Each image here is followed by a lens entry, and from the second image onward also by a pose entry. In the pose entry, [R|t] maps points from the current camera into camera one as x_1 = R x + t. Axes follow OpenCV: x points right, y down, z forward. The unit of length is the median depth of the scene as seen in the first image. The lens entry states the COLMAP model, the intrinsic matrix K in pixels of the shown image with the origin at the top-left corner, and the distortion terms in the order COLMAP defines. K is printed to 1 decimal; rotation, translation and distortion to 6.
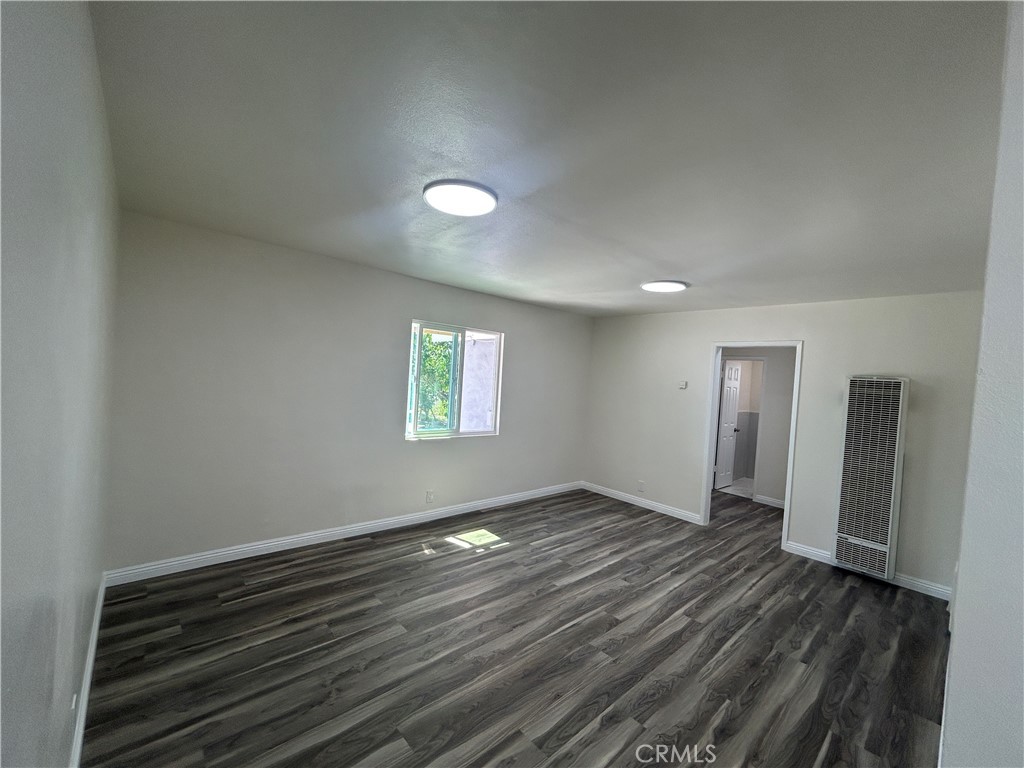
lens RADIAL K [[416.7, 0, 511.8], [0, 416.7, 384.0], [0, 0, 1]] dist [-0.002585, 0.000449]
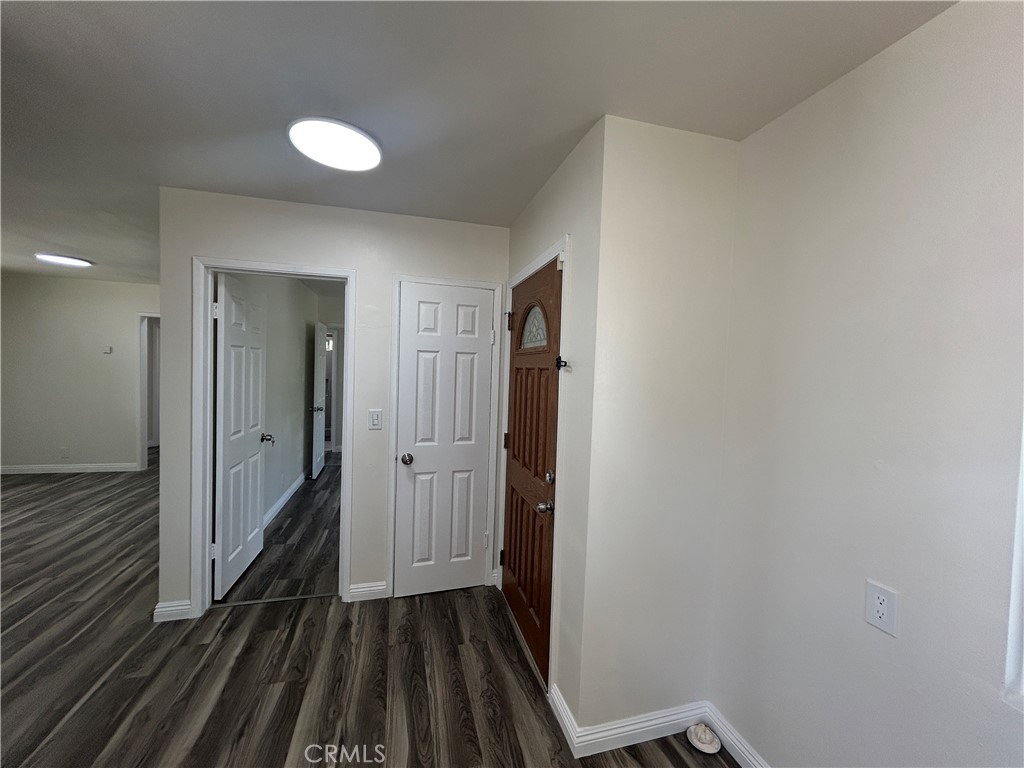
lens RADIAL K [[416.7, 0, 514.6], [0, 416.7, 384.2], [0, 0, 1]] dist [-0.002585, 0.000449]
pose [[0.449531, -0.085111, 0.889201, -0.113133], [0.015676, 0.996049, 0.087413, 0.015042], [-0.893127, -0.025356, 0.449089, -0.602346]]
